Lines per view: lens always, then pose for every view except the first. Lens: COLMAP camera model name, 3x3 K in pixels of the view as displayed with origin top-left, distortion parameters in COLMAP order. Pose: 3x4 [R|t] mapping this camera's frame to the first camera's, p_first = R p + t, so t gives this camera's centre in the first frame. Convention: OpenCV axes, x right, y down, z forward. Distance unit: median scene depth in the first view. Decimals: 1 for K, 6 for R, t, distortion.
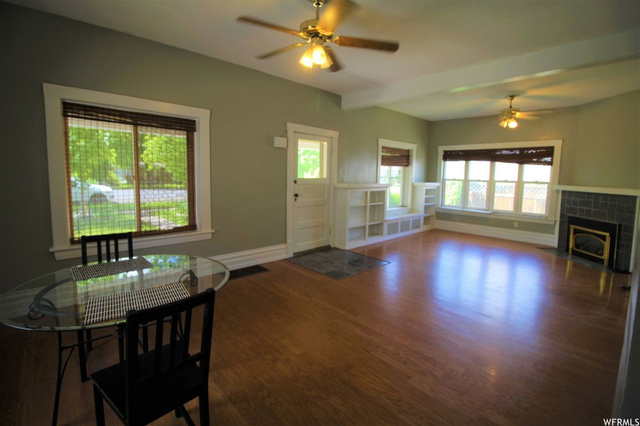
lens RADIAL K [[297.0, 0, 320.6], [0, 297.0, 214.3], [0, 0, 1]] dist [0.001053, -0.000848]
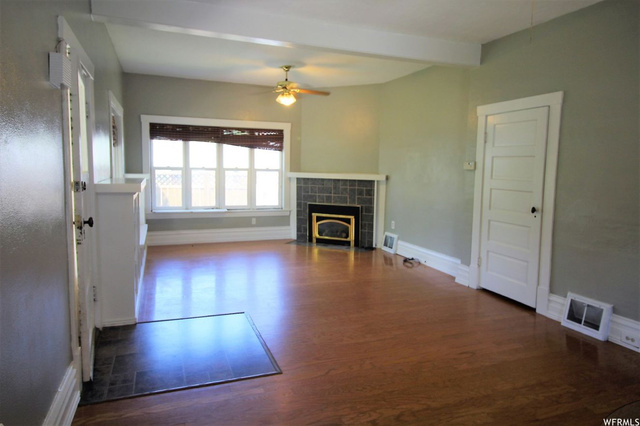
lens RADIAL K [[412.5, 0, 322.5], [0, 412.5, 209.0], [0, 0, 1]] dist [0.008383, 0.000236]
pose [[0.375486, -0.112745, 0.919945, -0.347958], [0.117342, 0.990369, 0.073481, -0.066028], [-0.919370, 0.080357, 0.385100, 0.413427]]
